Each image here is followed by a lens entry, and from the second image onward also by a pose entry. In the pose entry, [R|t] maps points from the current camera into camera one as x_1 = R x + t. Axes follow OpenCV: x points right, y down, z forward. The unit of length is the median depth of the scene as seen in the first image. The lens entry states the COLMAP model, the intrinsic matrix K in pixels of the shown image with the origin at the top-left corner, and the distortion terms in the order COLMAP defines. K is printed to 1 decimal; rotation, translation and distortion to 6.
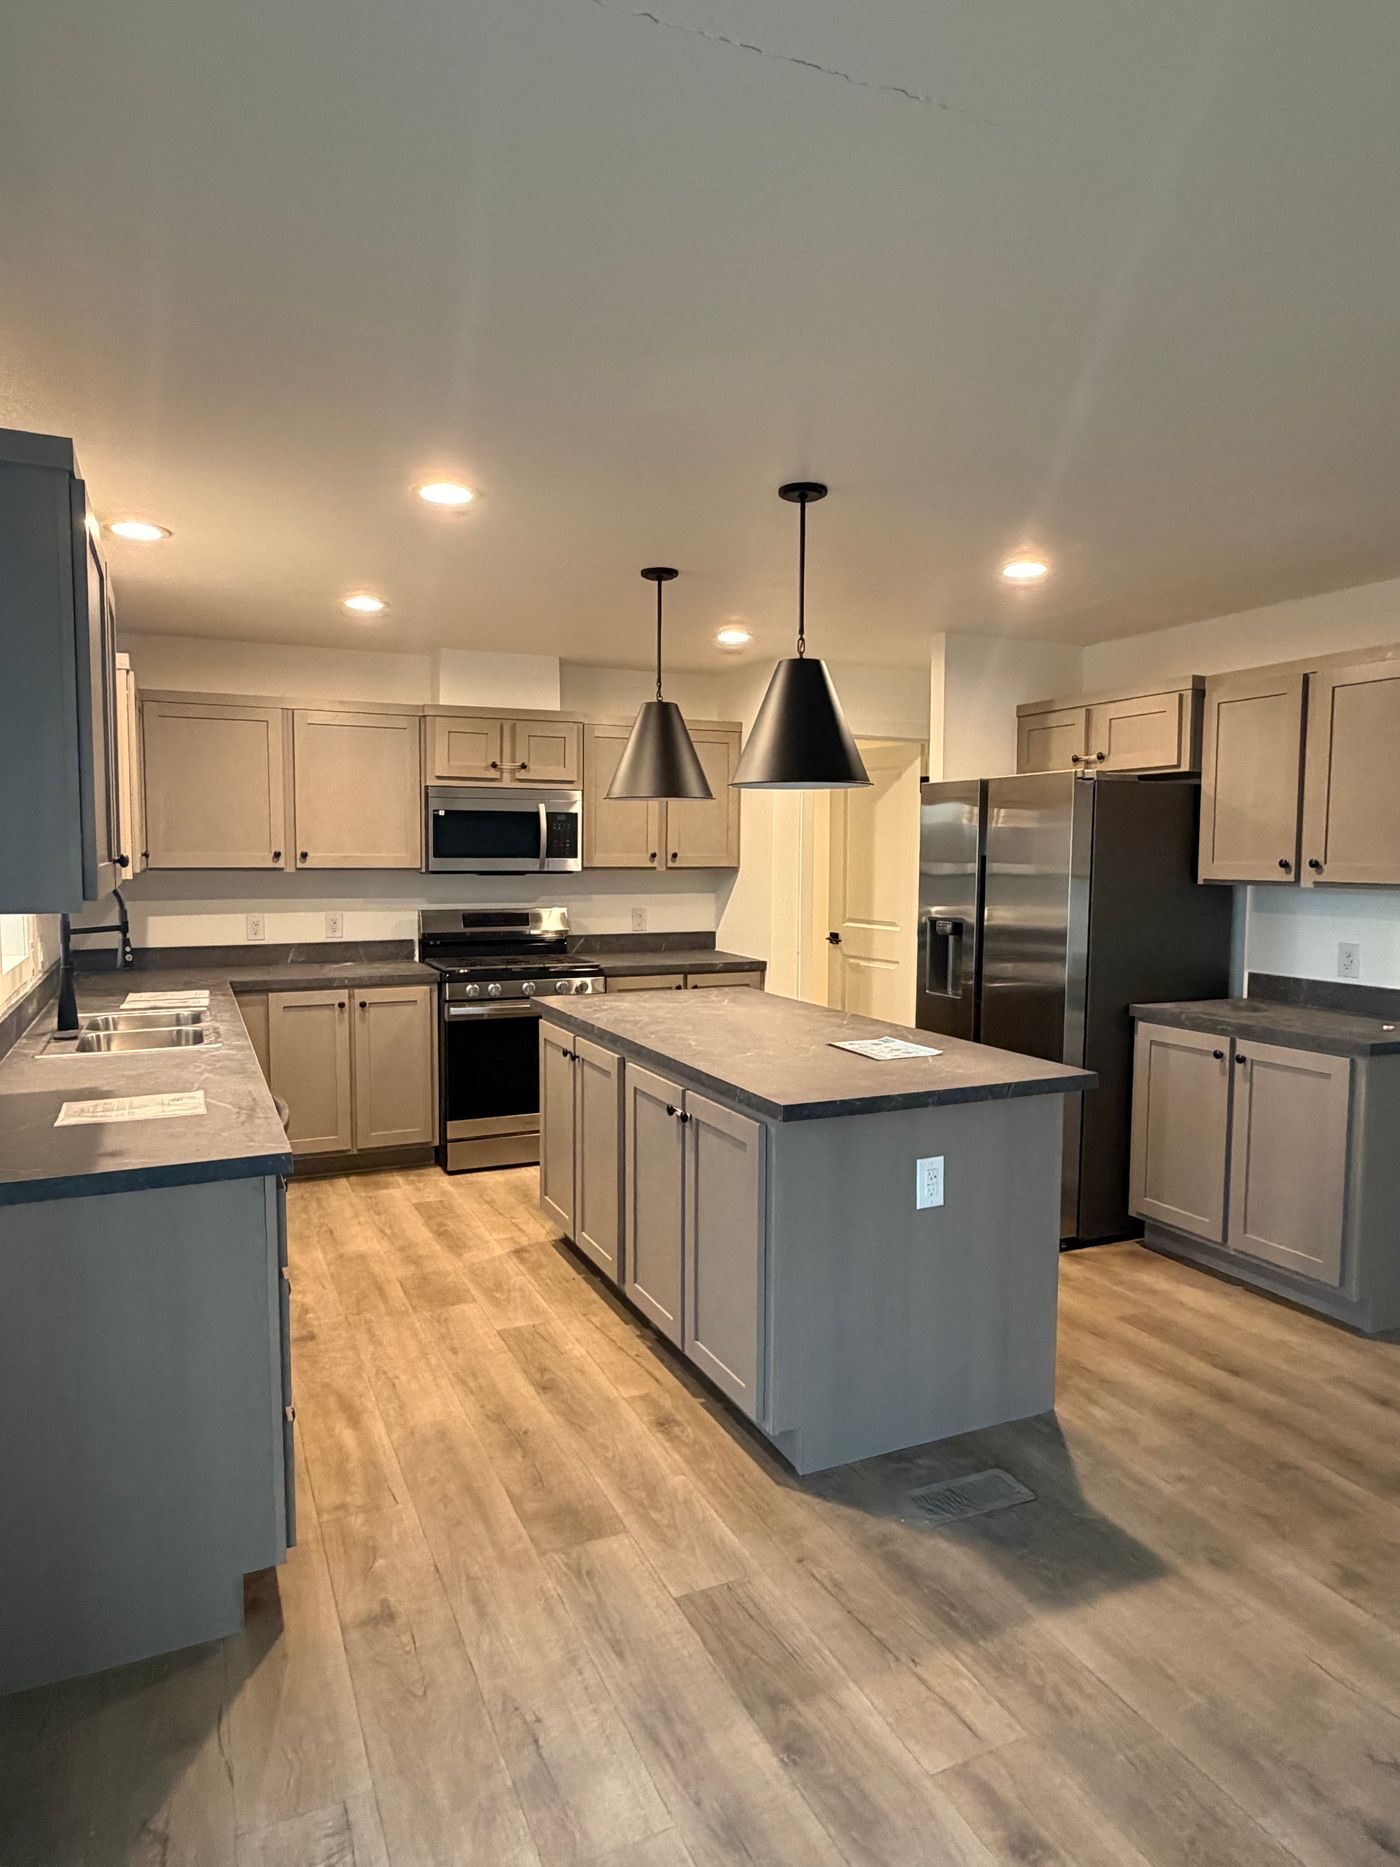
lens RADIAL K [[1130.5, 0, 699.1], [0, 1130.5, 933.4], [0, 0, 1]] dist [0.004298, 0.002293]
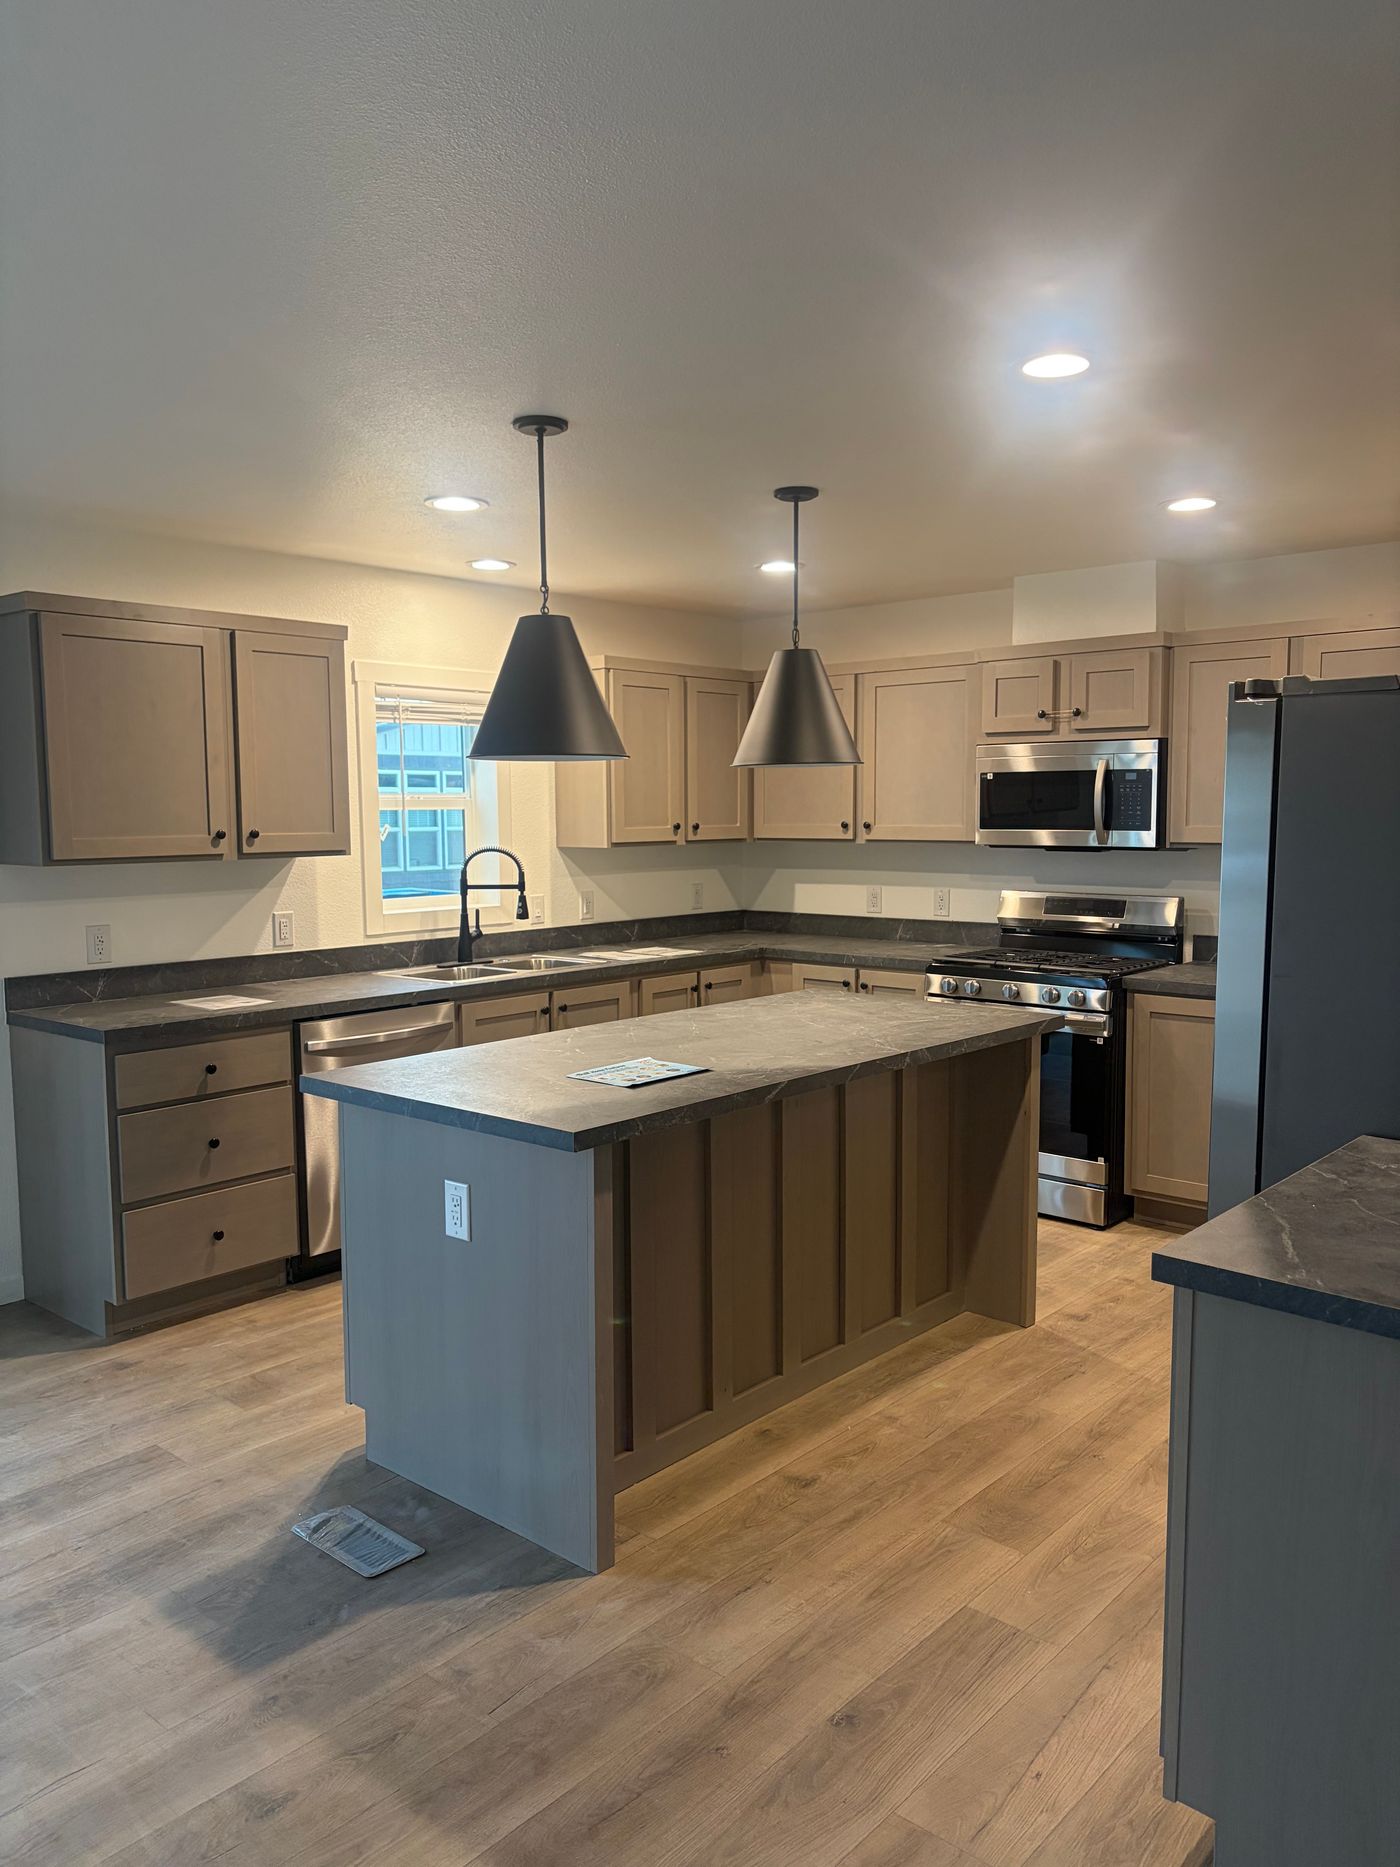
lens RADIAL K [[1400.9, 0, 688.3], [0, 1400.9, 939.1], [0, 0, 1]] dist [0.042295, -0.019201]
pose [[0.406735, 0.078712, -0.910149, 1.100754], [-0.060283, 0.996422, 0.059233, -0.056867], [0.911555, 0.030774, 0.410024, 0.623539]]
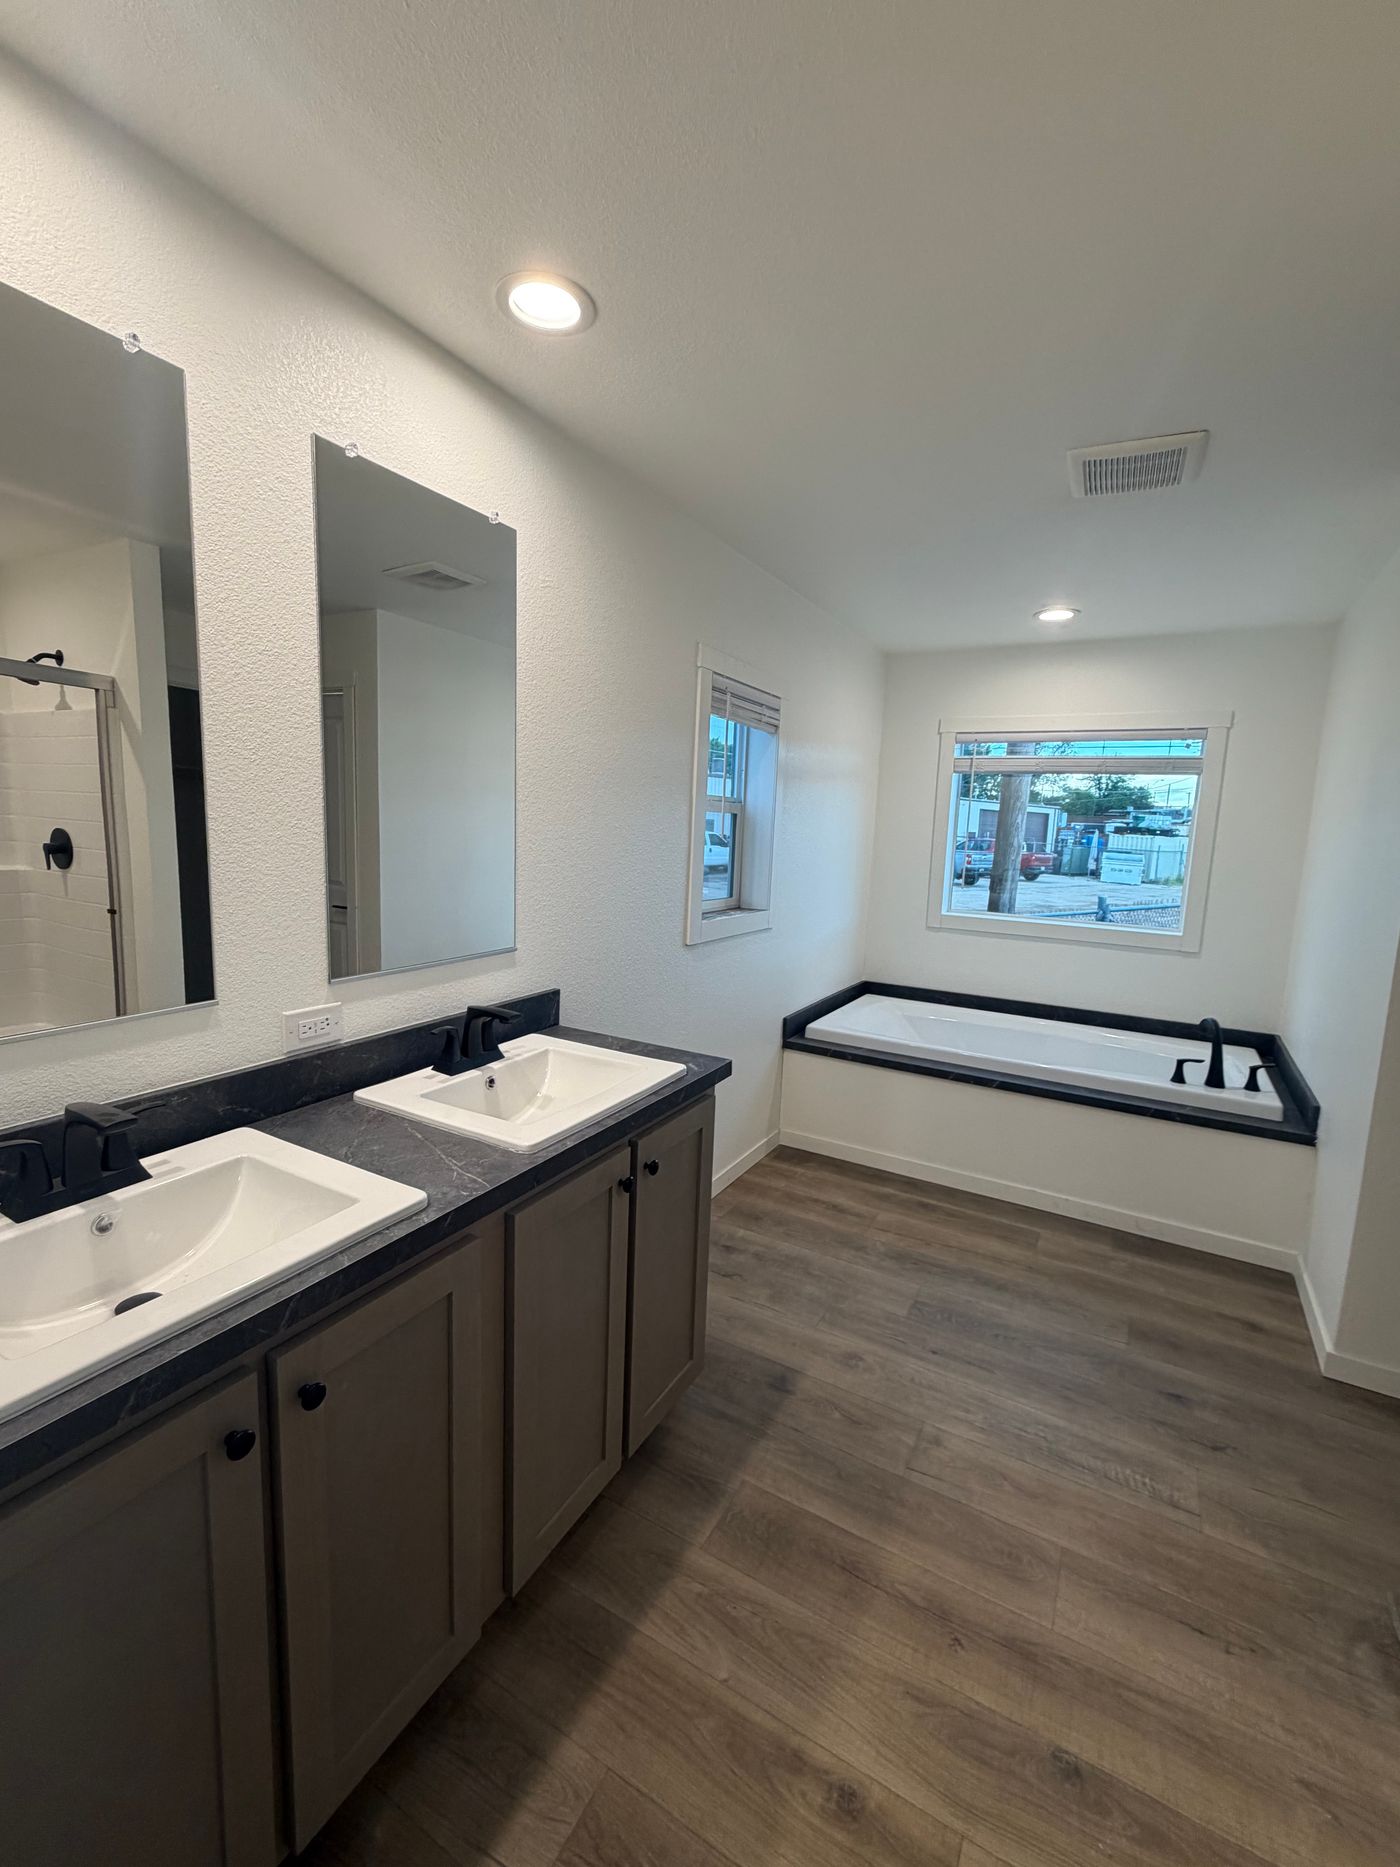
lens RADIAL K [[783.8, 0, 706.3], [0, 783.8, 930.3], [0, 0, 1]] dist [-0.001653, -0.000358]
pose [[-0.802103, 0.038139, -0.595967, 0.852123], [-0.091731, 0.978246, 0.186062, -0.078663], [0.590099, 0.203910, -0.781156, 1.134870]]
